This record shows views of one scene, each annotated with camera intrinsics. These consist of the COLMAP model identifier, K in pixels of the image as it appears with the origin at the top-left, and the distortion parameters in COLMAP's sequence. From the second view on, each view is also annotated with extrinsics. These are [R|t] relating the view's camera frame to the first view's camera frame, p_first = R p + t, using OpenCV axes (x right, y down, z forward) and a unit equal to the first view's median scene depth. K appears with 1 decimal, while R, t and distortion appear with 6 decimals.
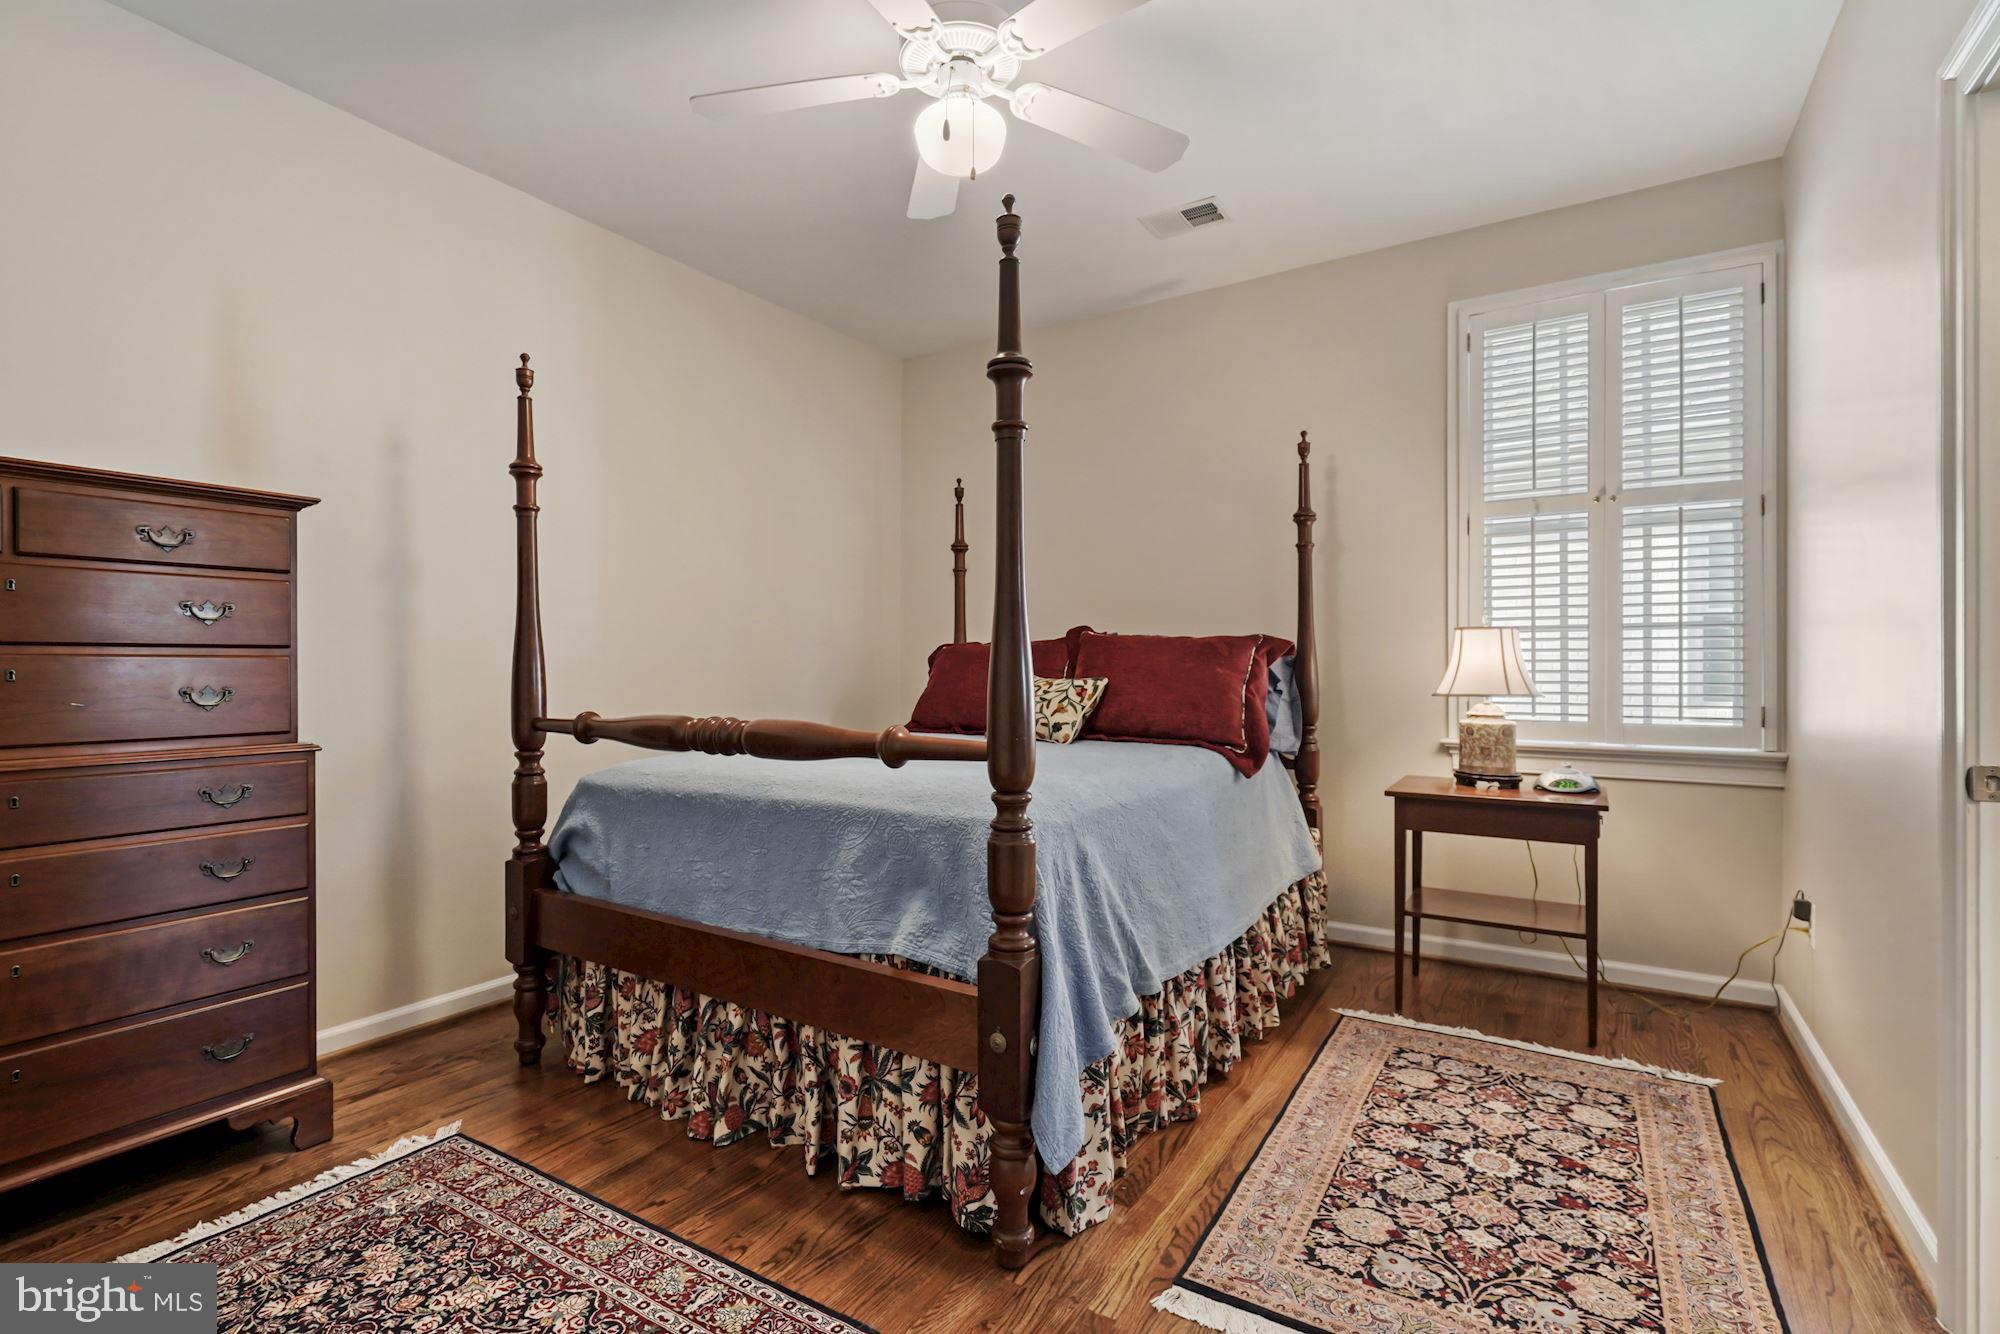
lens RADIAL K [[933.3, 0, 996.6], [0, 933.3, 667.6], [0, 0, 1]] dist [-0.002731, -0.000466]
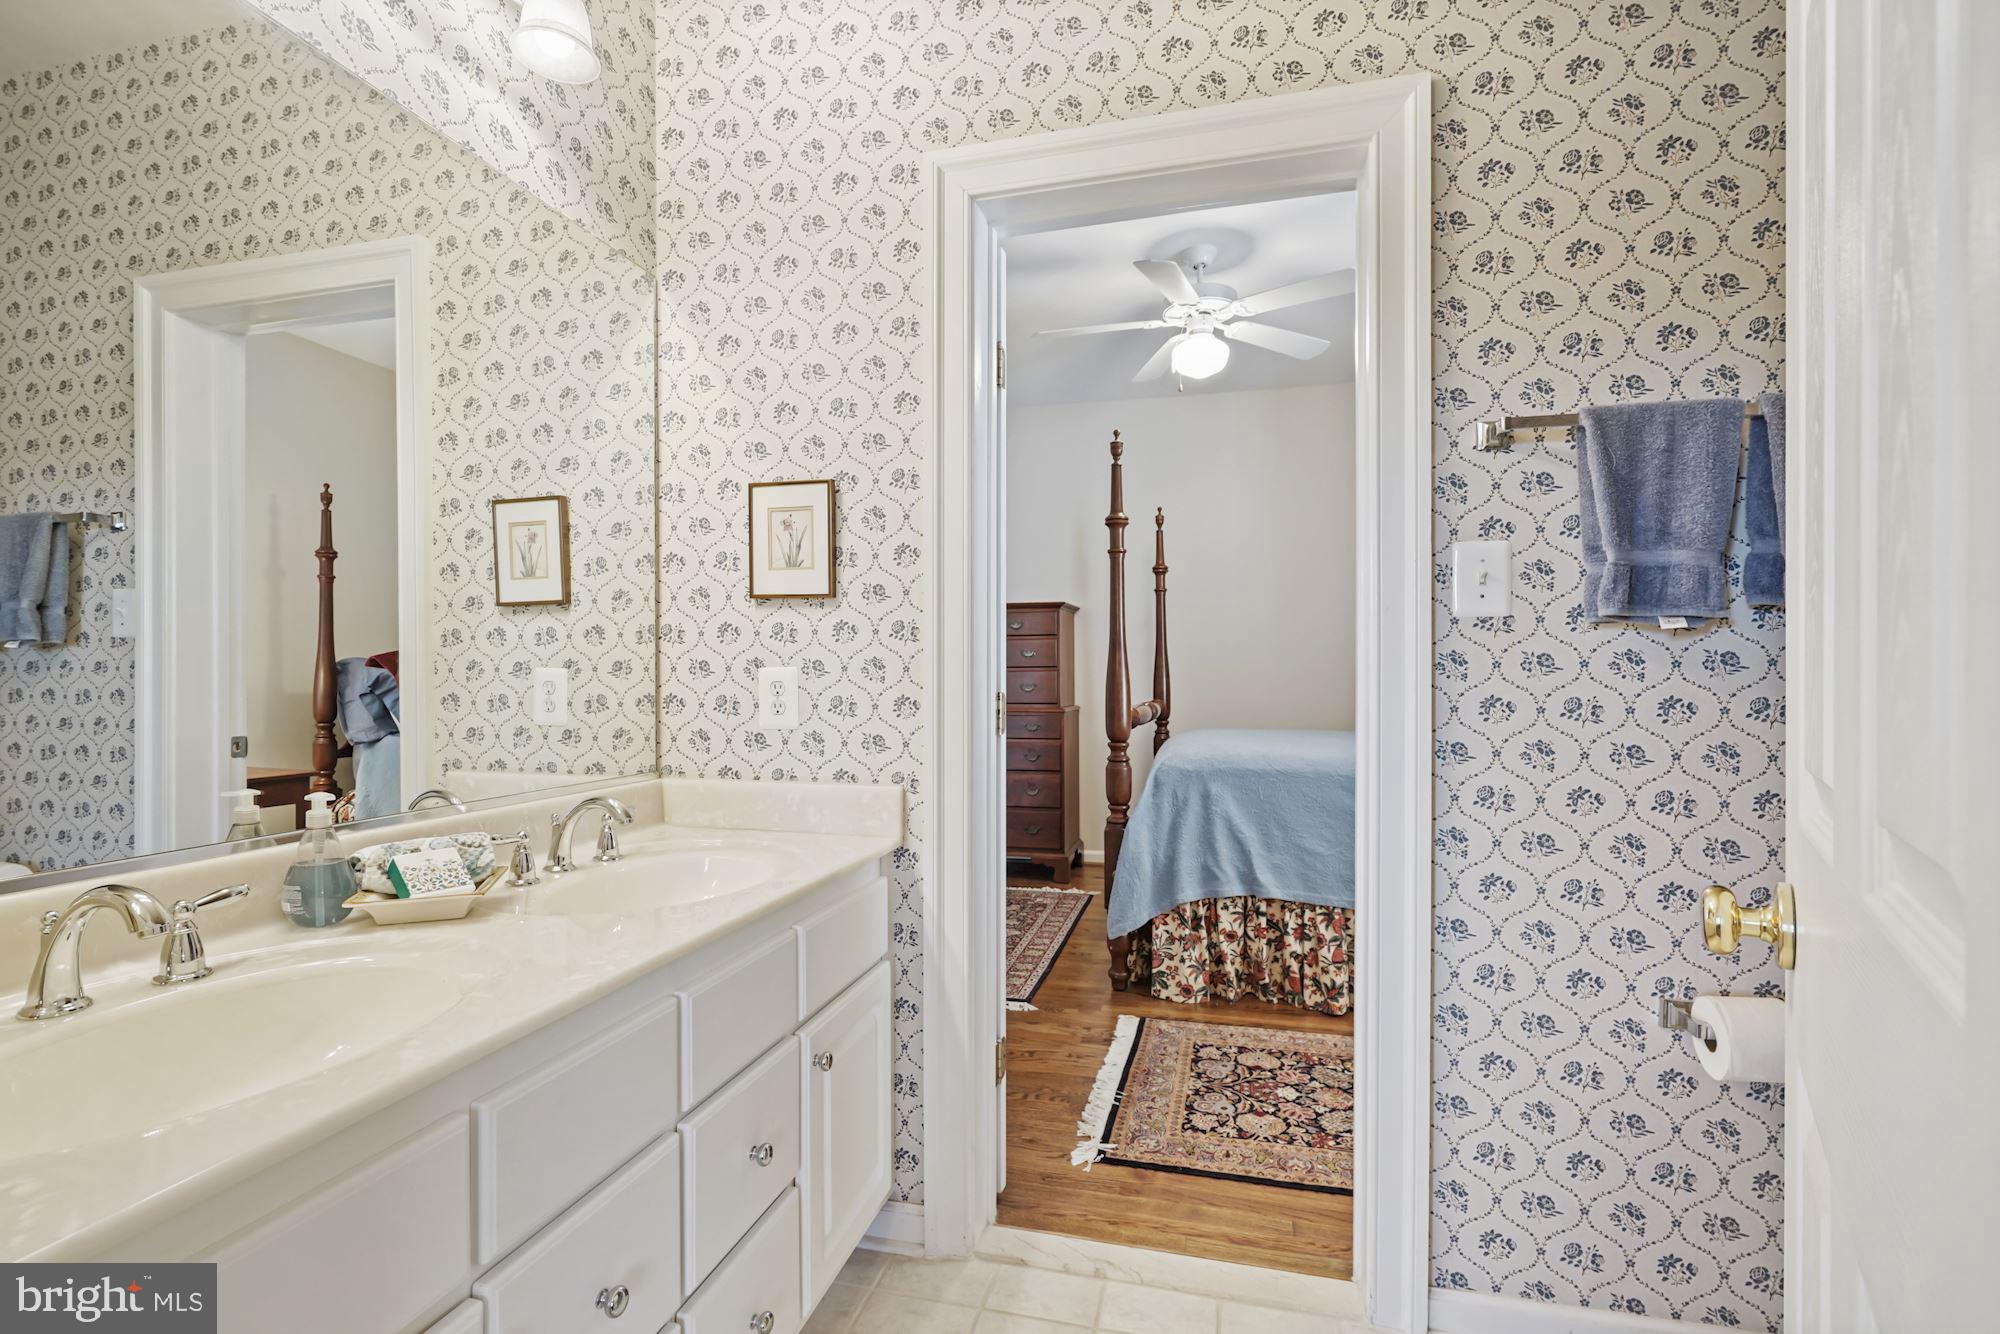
lens RADIAL K [[933.3, 0, 995.9], [0, 933.3, 670.5], [0, 0, 1]] dist [-0.002731, -0.000466]
pose [[0.311893, 0.000839, -0.950117, 1.644420], [-0.002191, 0.999998, 0.000163, -0.015421], [0.950115, 0.002031, 0.311894, 0.146879]]
